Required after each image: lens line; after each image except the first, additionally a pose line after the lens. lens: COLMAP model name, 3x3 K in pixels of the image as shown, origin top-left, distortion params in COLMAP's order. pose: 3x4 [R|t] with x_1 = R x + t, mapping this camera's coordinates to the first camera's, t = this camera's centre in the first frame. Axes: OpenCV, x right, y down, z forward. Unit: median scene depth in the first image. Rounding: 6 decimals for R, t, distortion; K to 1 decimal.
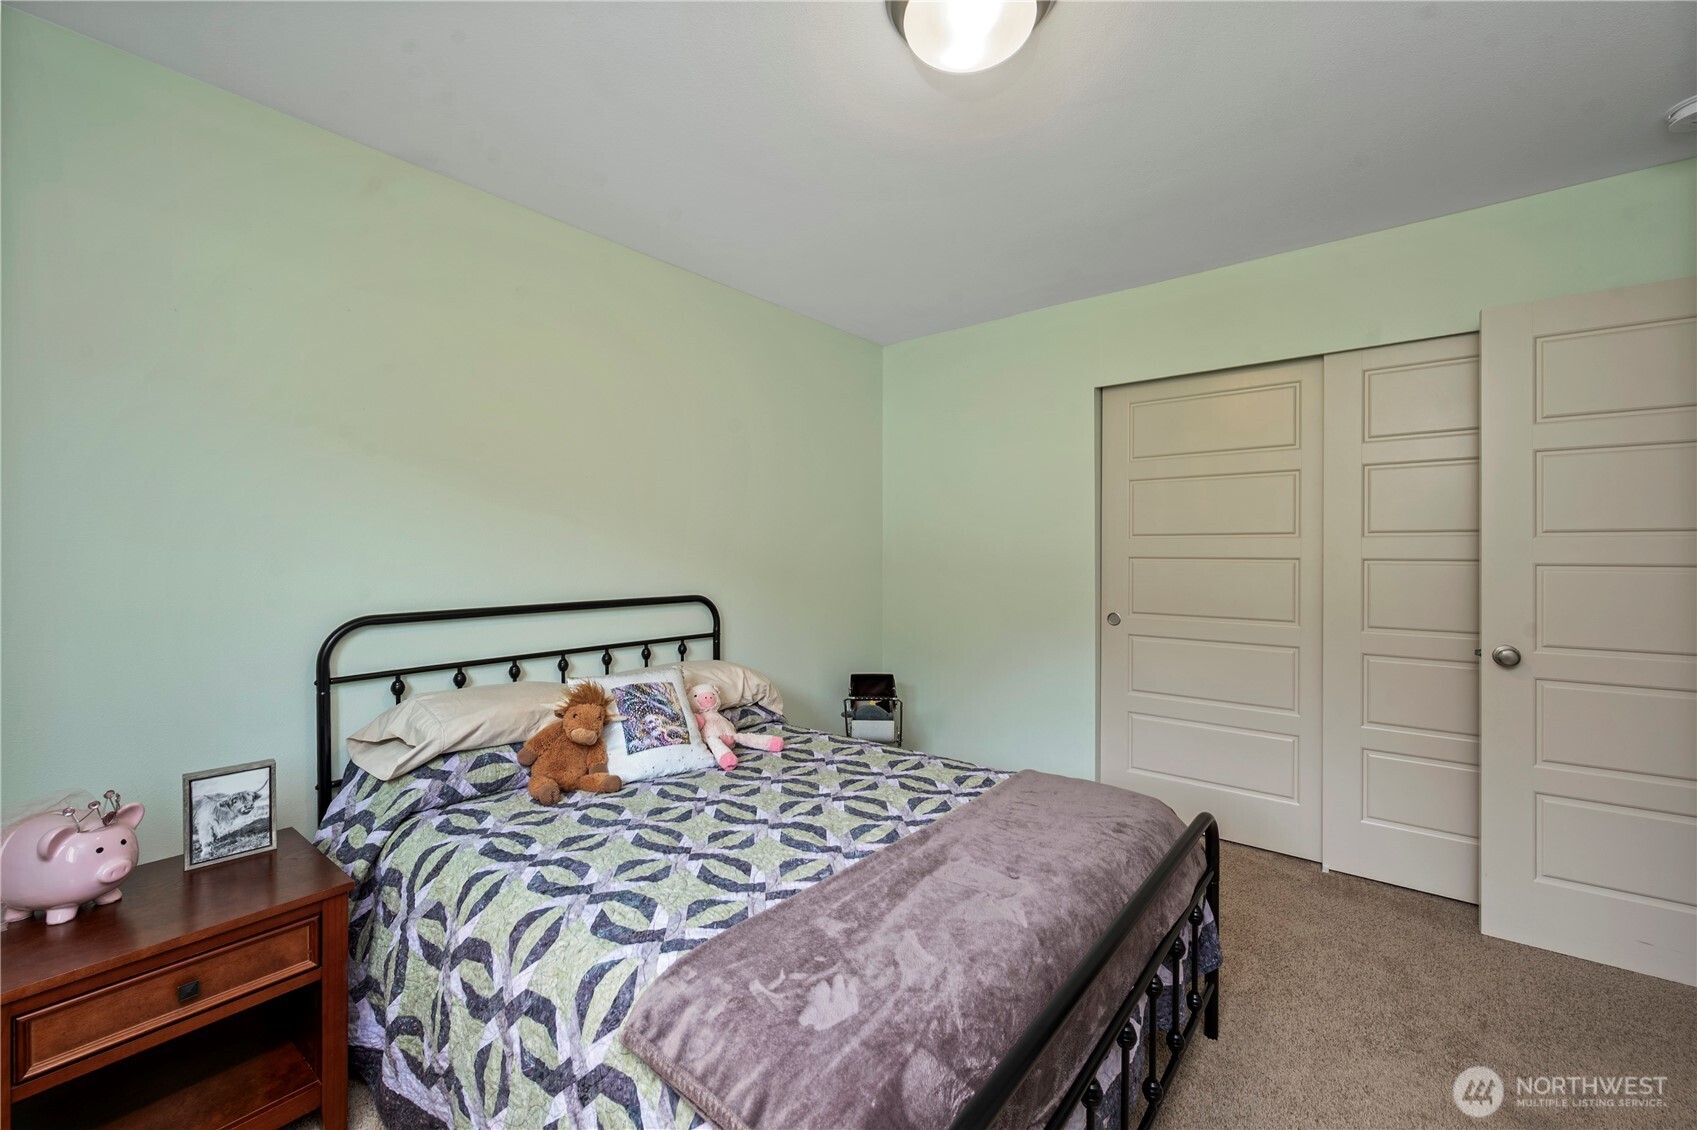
lens RADIAL K [[689.0, 0, 849.4], [0, 689.0, 560.4], [0, 0, 1]] dist [-0.001516, -0.000133]
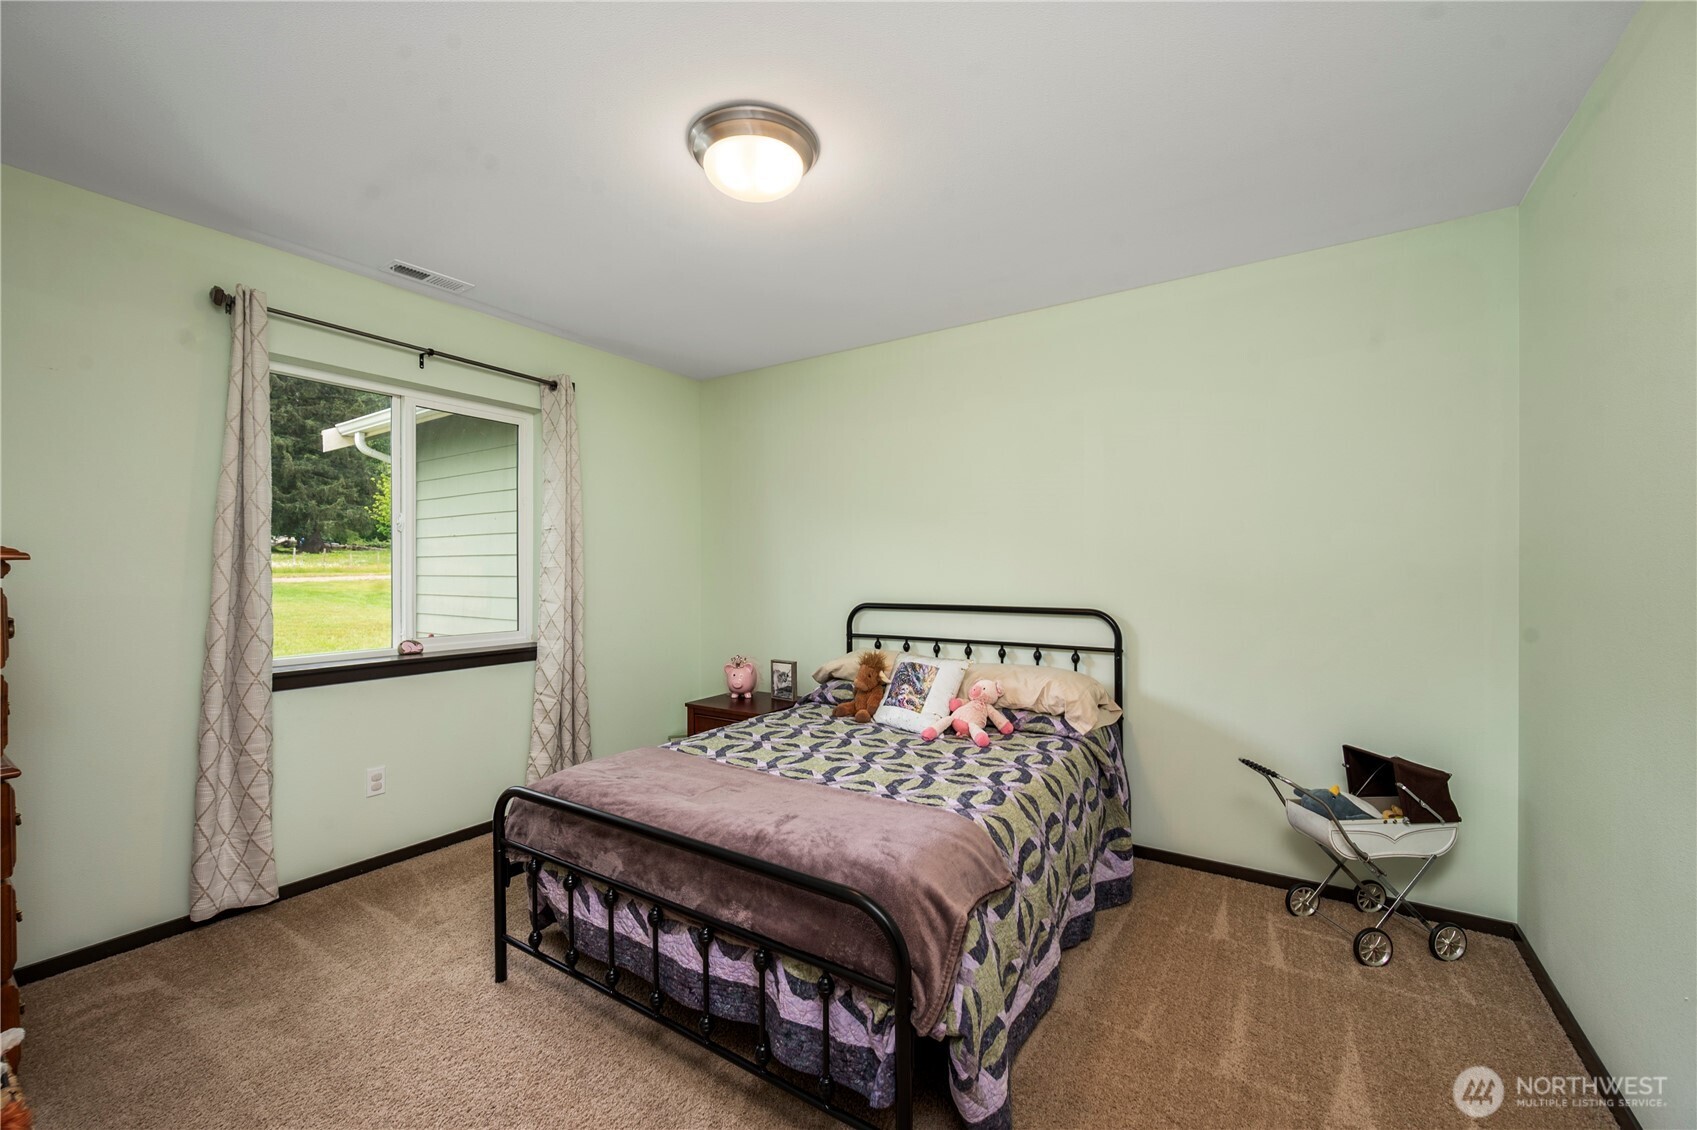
lens RADIAL K [[689.0, 0, 848.9], [0, 689.0, 565.4], [0, 0, 1]] dist [-0.001516, -0.000133]
pose [[0.092991, -0.001768, -0.995665, 1.175643], [-0.005486, 0.999982, -0.002288, -0.017532], [0.995652, 0.005675, 0.092980, 0.798876]]
